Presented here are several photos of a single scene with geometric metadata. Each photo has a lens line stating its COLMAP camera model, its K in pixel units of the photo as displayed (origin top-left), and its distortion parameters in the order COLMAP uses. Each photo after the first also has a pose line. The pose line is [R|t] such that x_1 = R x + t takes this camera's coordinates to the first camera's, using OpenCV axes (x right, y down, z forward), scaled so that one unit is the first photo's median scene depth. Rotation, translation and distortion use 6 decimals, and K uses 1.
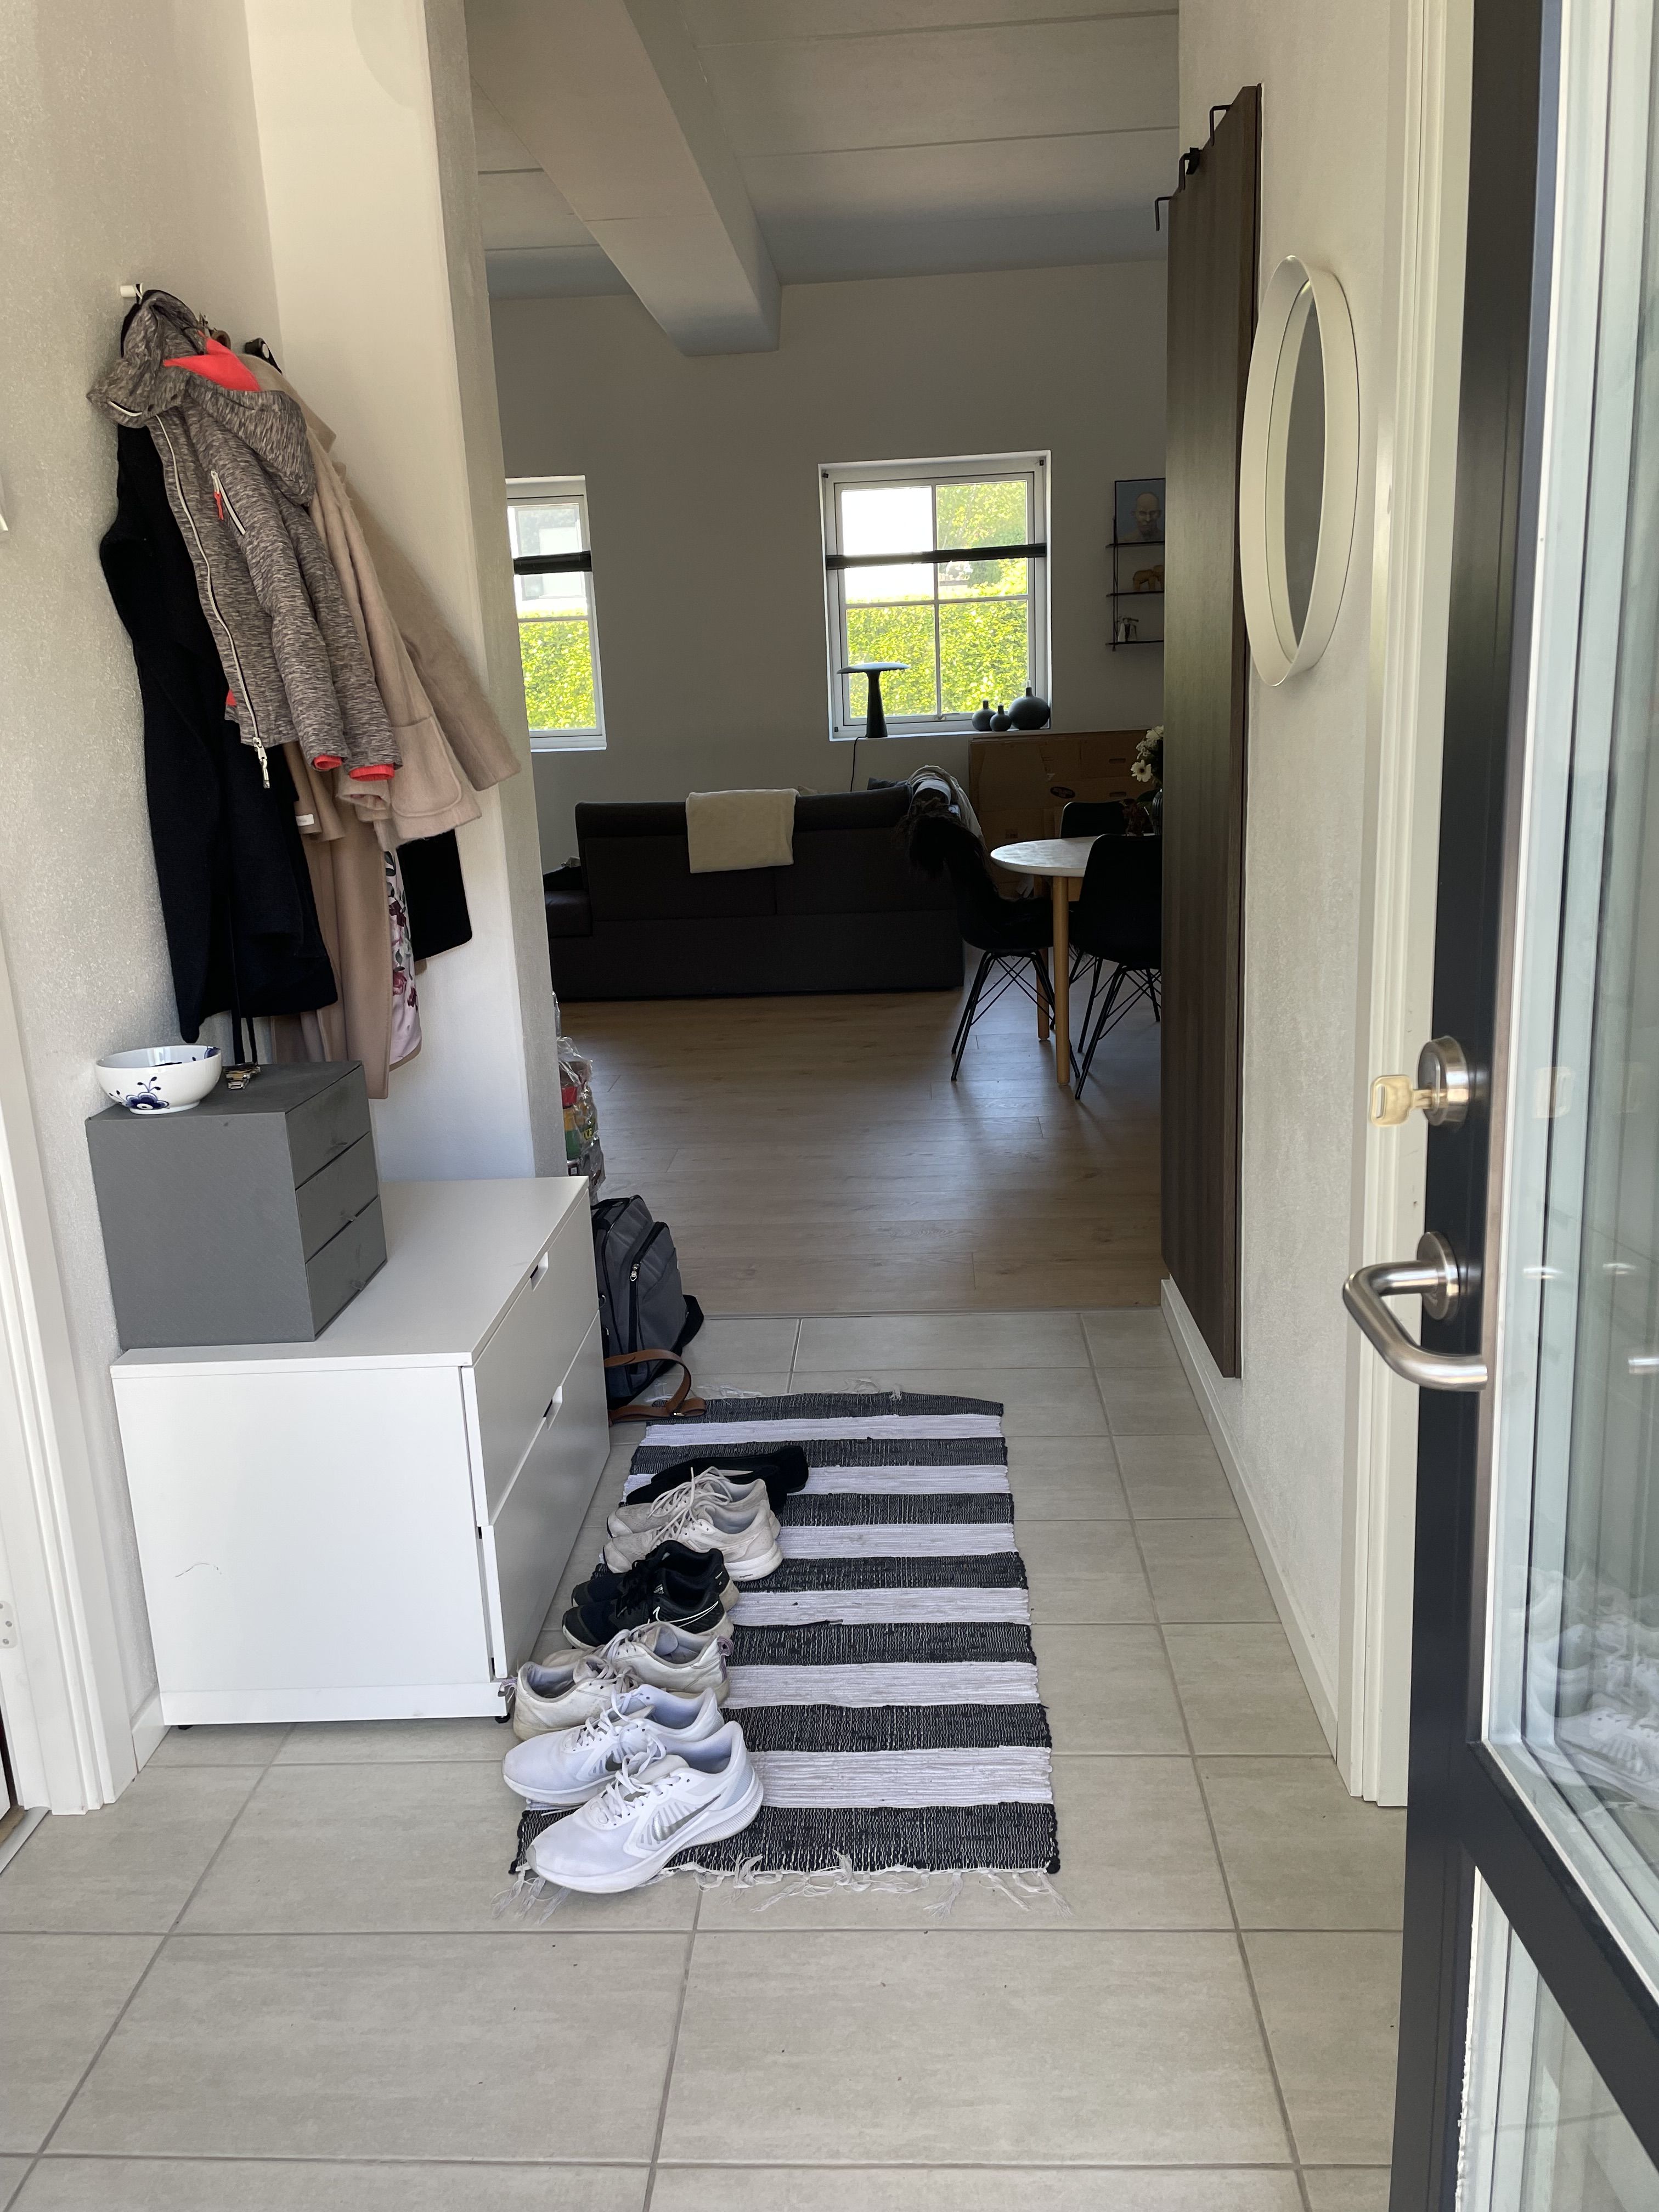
lens RADIAL K [[1660.2, 0, 833.8], [0, 1660.2, 1109.1], [0, 0, 1]] dist [0.072117, -0.091160]
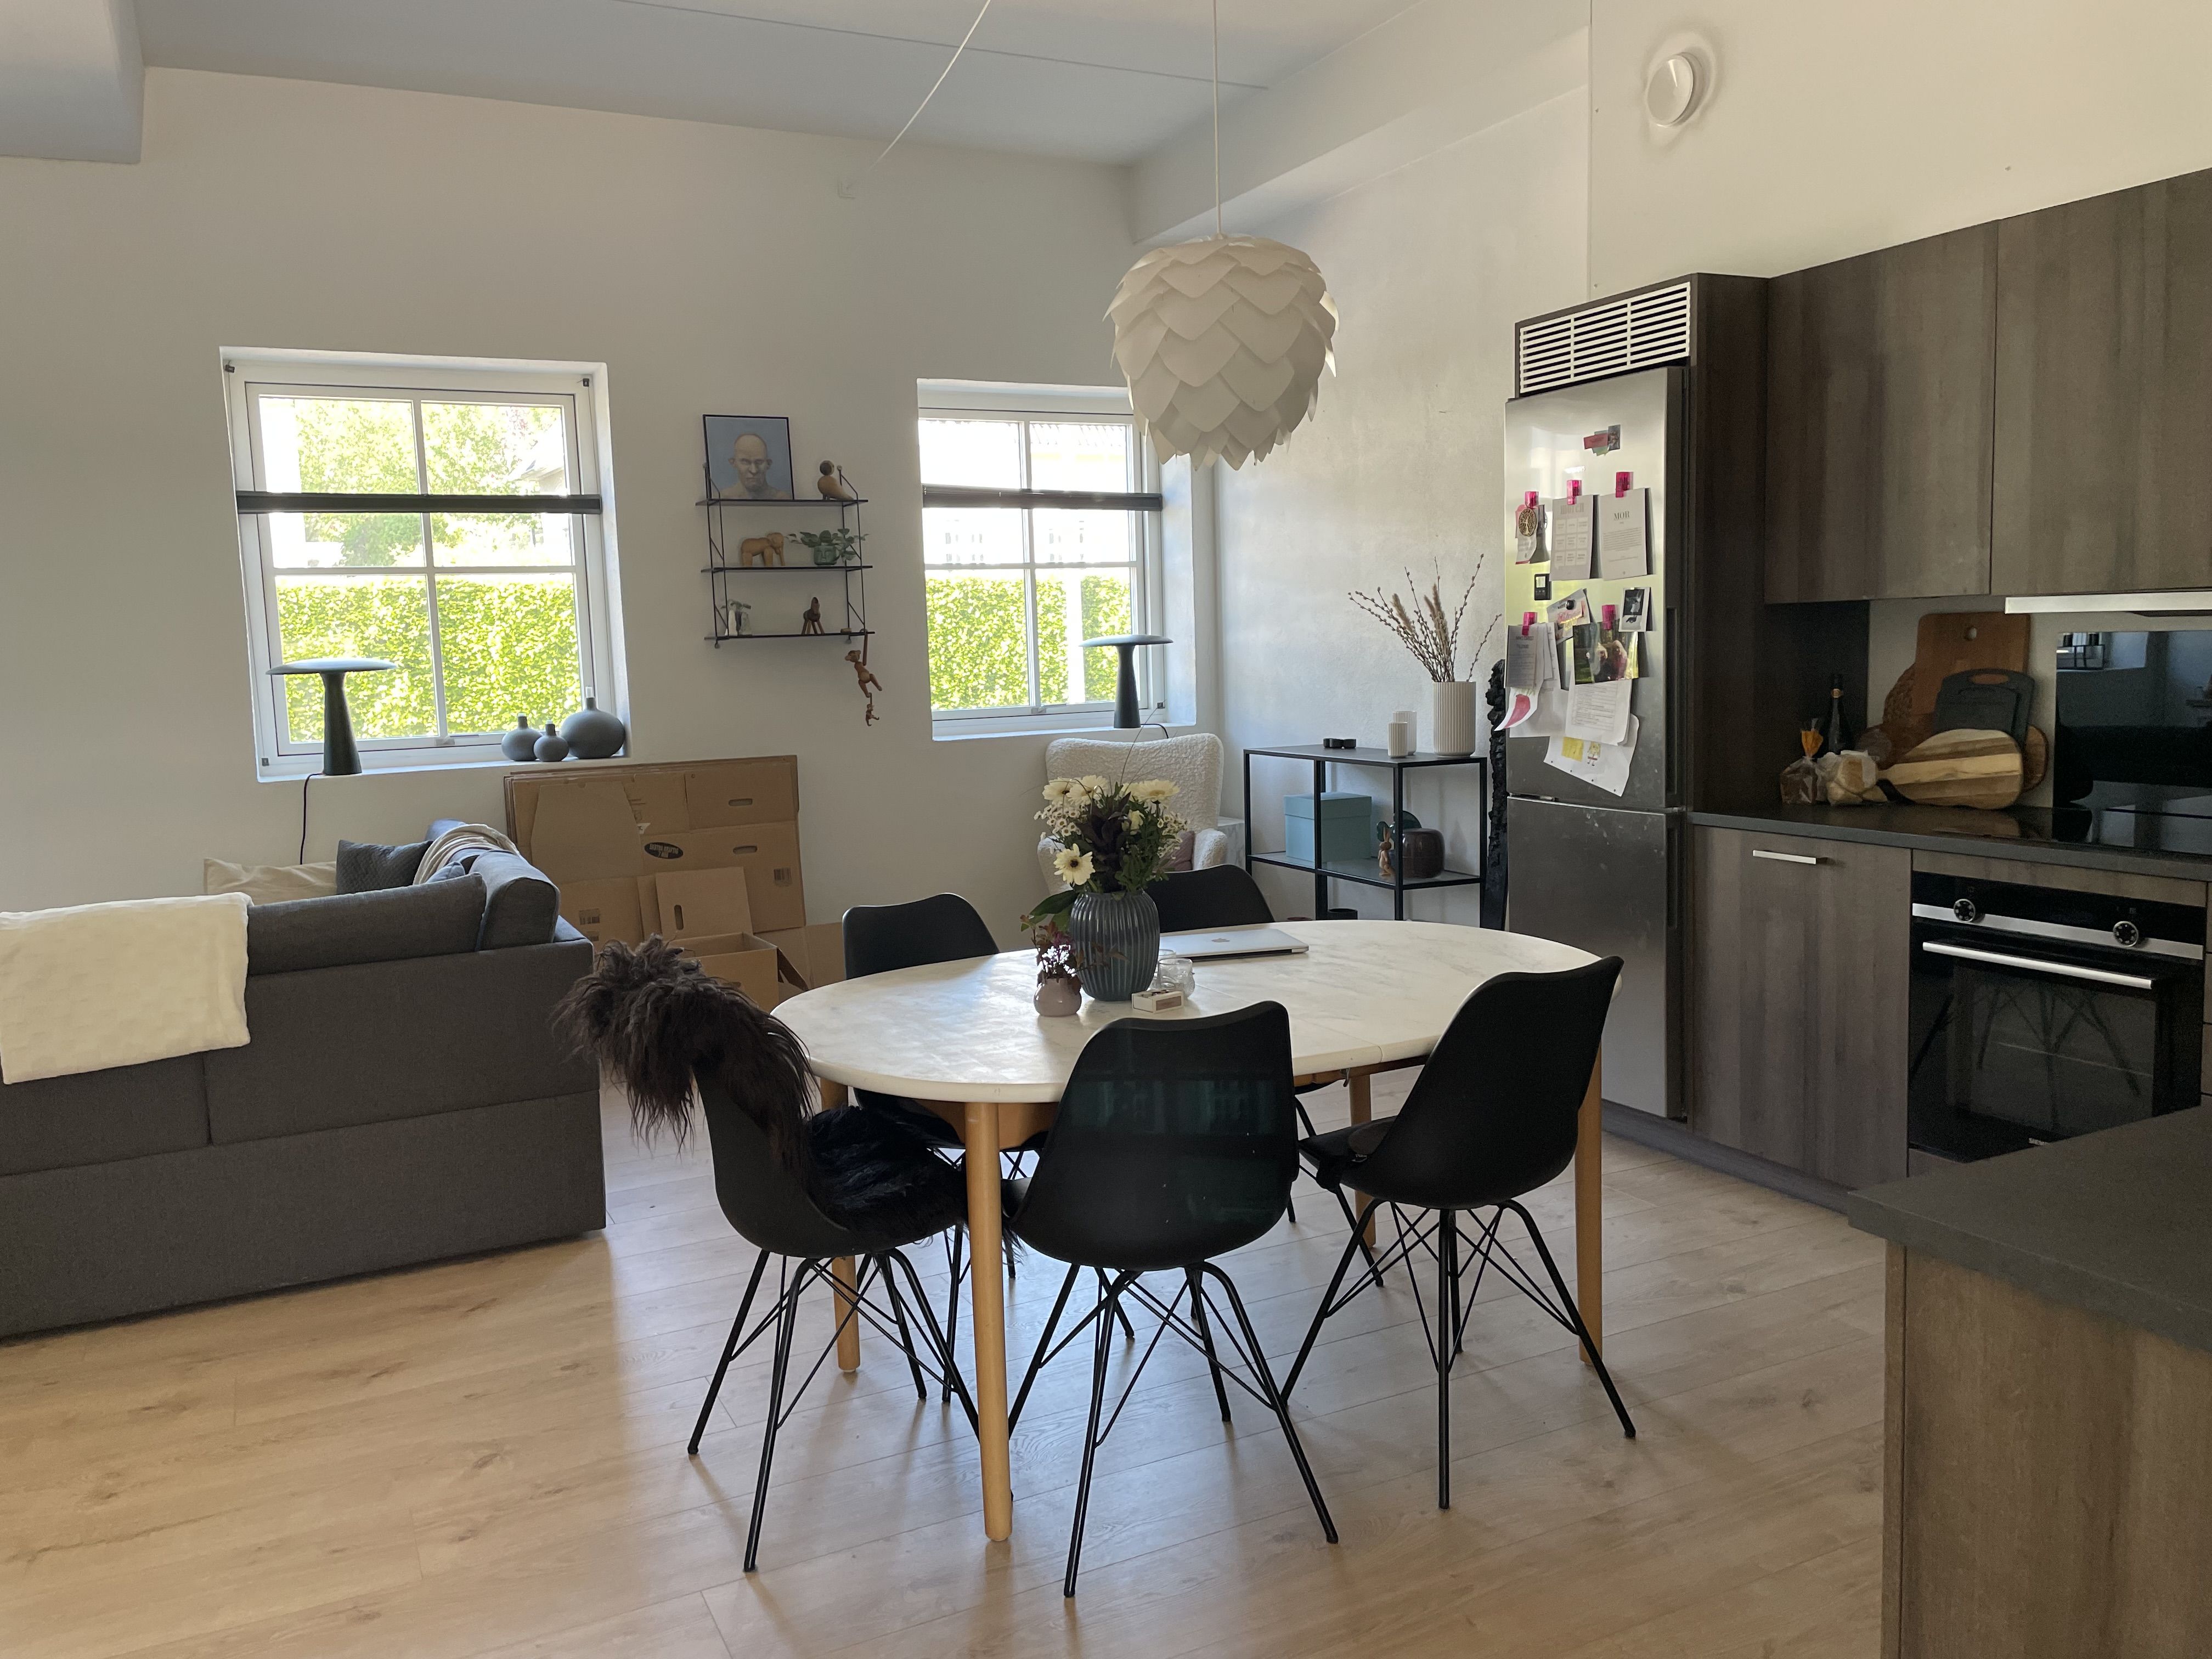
lens RADIAL K [[1660.2, 0, 1099.1], [0, 1660.2, 827.6], [0, 0, 1]] dist [0.072117, -0.091160]
pose [[0.871470, -0.040647, 0.488762, -0.035805], [0.120217, 0.983862, -0.132528, -0.087181], [-0.475487, 0.174251, 0.862292, 0.330740]]
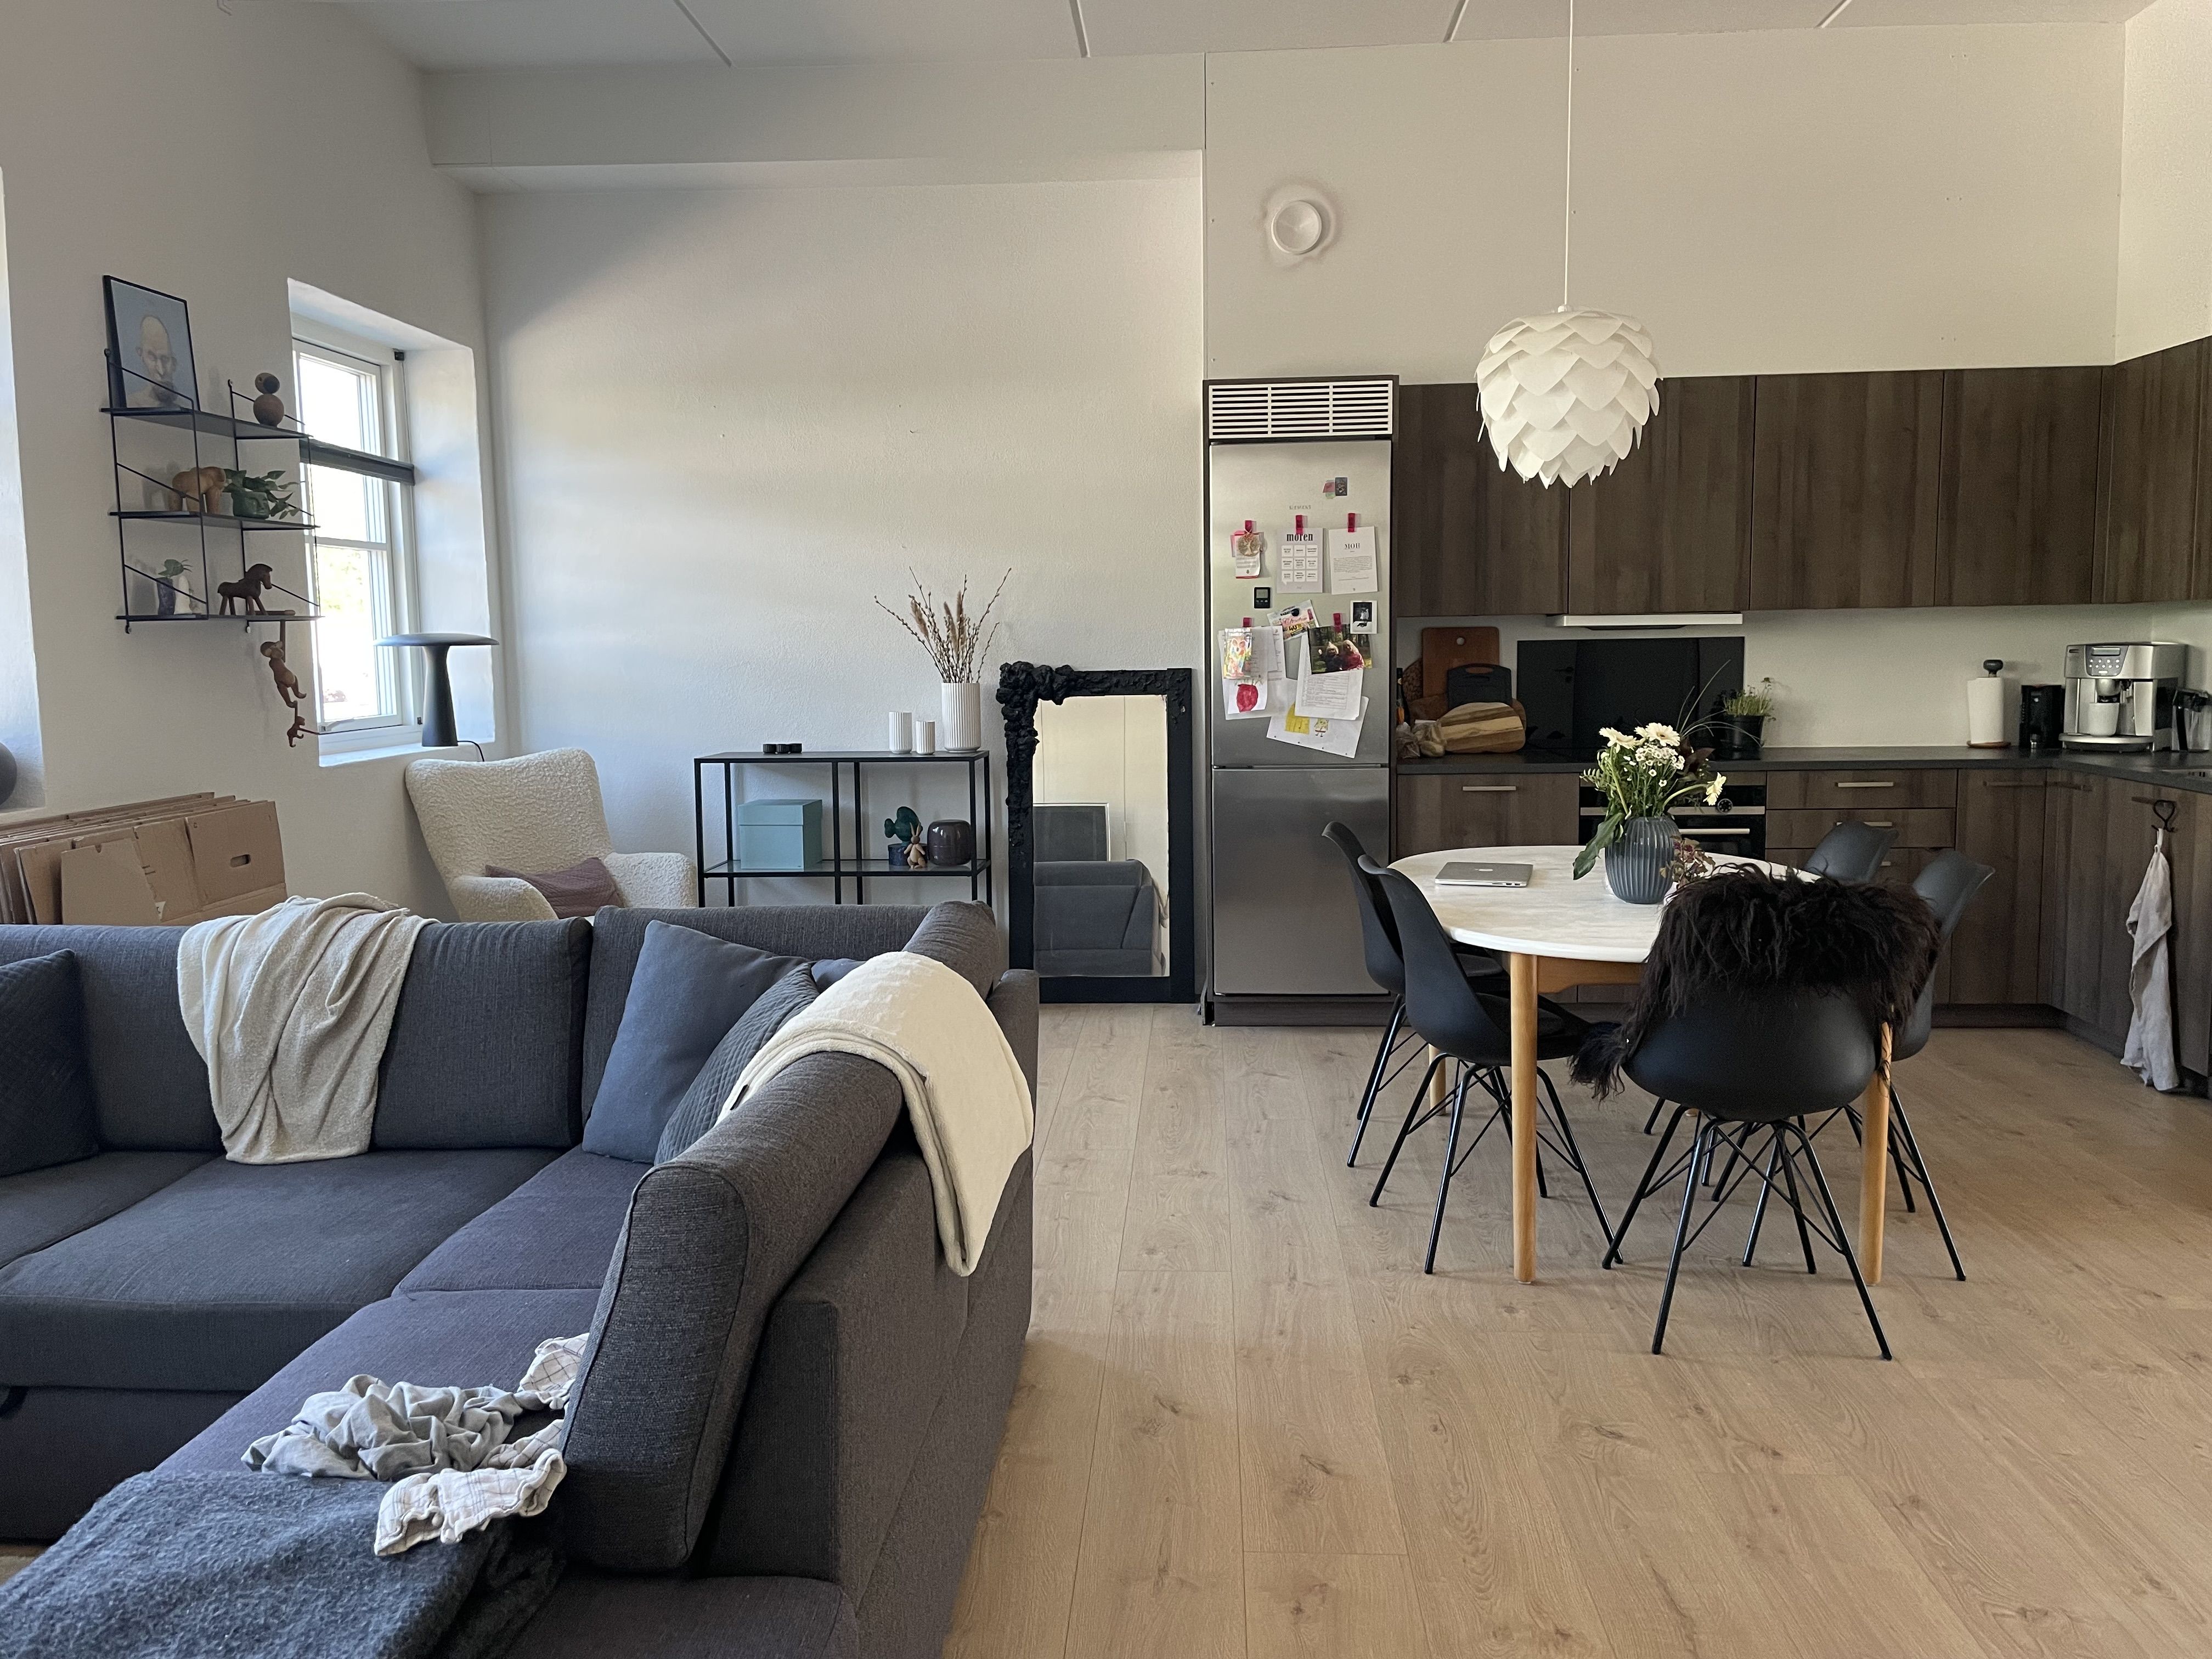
lens RADIAL K [[1660.2, 0, 1092.8], [0, 1660.2, 825.6], [0, 0, 1]] dist [0.072117, -0.091160]
pose [[0.006539, -0.068559, 0.997626, -0.360796], [0.267805, 0.961325, 0.064308, -0.204863], [-0.963451, 0.266748, 0.024647, 0.850428]]
